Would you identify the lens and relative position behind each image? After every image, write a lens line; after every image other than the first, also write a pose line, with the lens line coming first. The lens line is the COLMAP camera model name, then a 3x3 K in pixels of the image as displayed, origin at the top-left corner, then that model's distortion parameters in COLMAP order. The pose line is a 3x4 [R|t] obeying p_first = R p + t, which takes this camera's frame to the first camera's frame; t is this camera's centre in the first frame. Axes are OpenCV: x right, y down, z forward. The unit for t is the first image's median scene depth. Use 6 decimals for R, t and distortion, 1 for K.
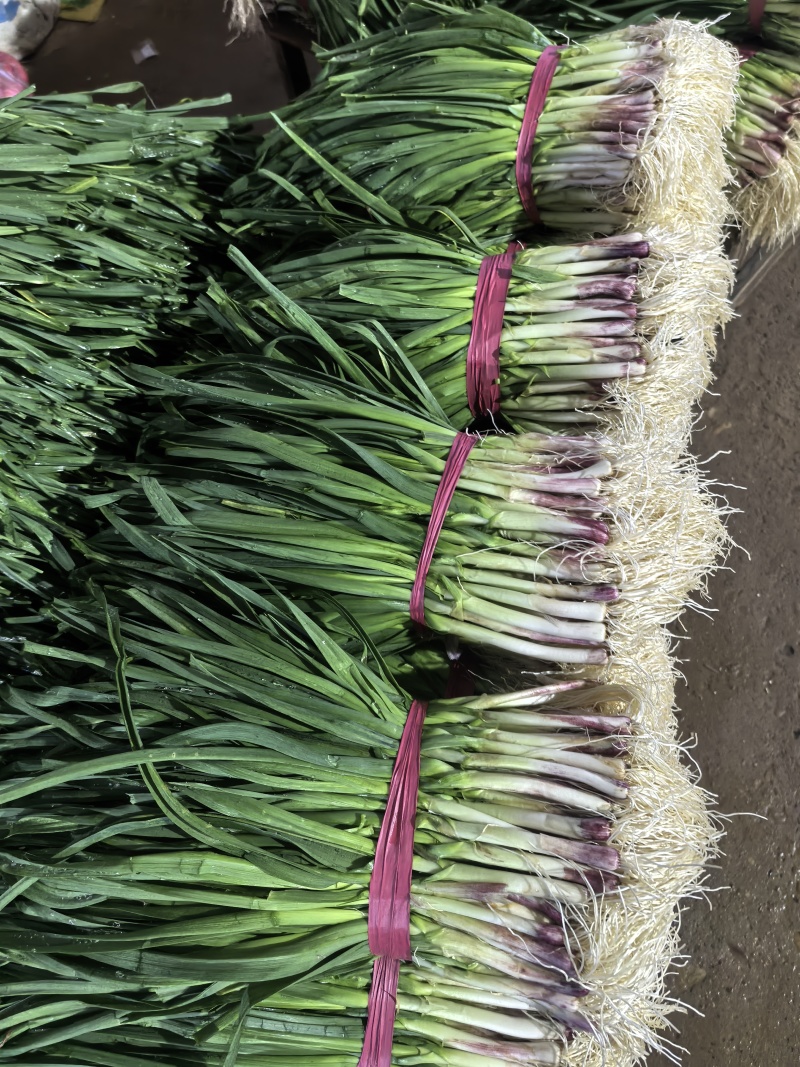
lens RADIAL K [[853.9, 0, 400.0], [0, 853.9, 533.5], [0, 0, 1]] dist [0.059214, -0.080045]
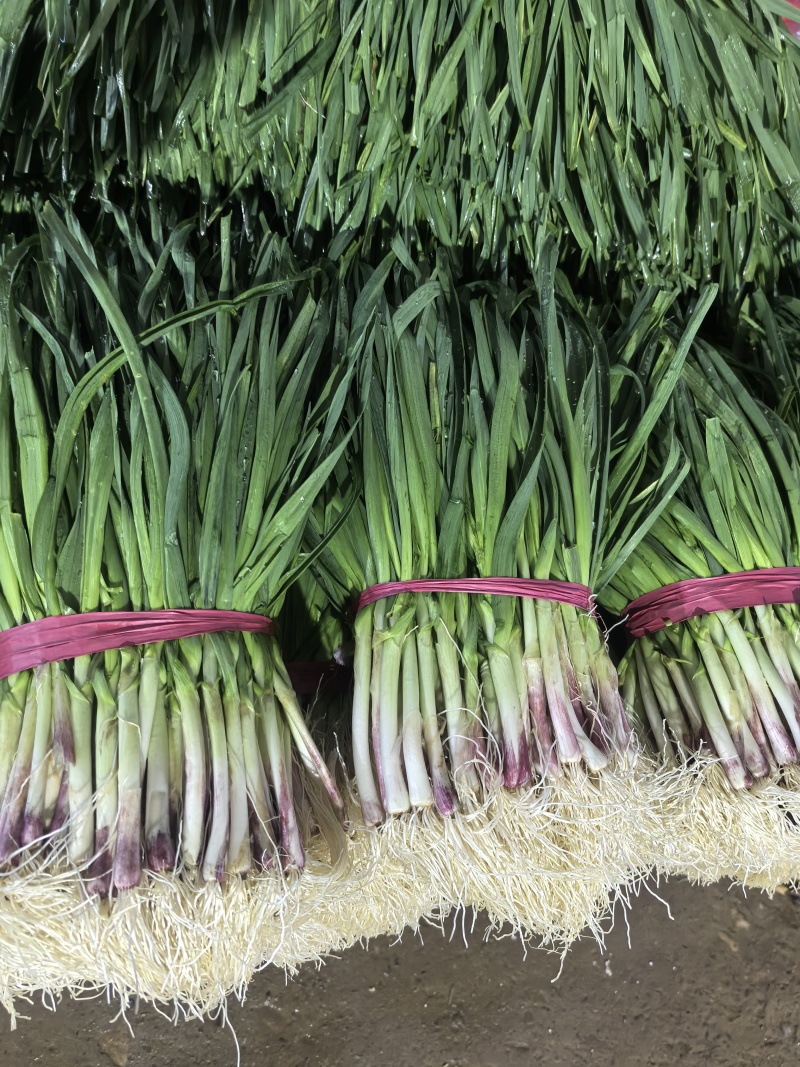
lens RADIAL K [[853.9, 0, 400.0], [0, 853.9, 533.5], [0, 0, 1]] dist [0.059214, -0.080045]
pose [[0.280379, 0.944257, -0.172529, 0.117182], [-0.949159, 0.299530, 0.096844, -0.040794], [0.143123, 0.136604, 0.980232, 0.140688]]
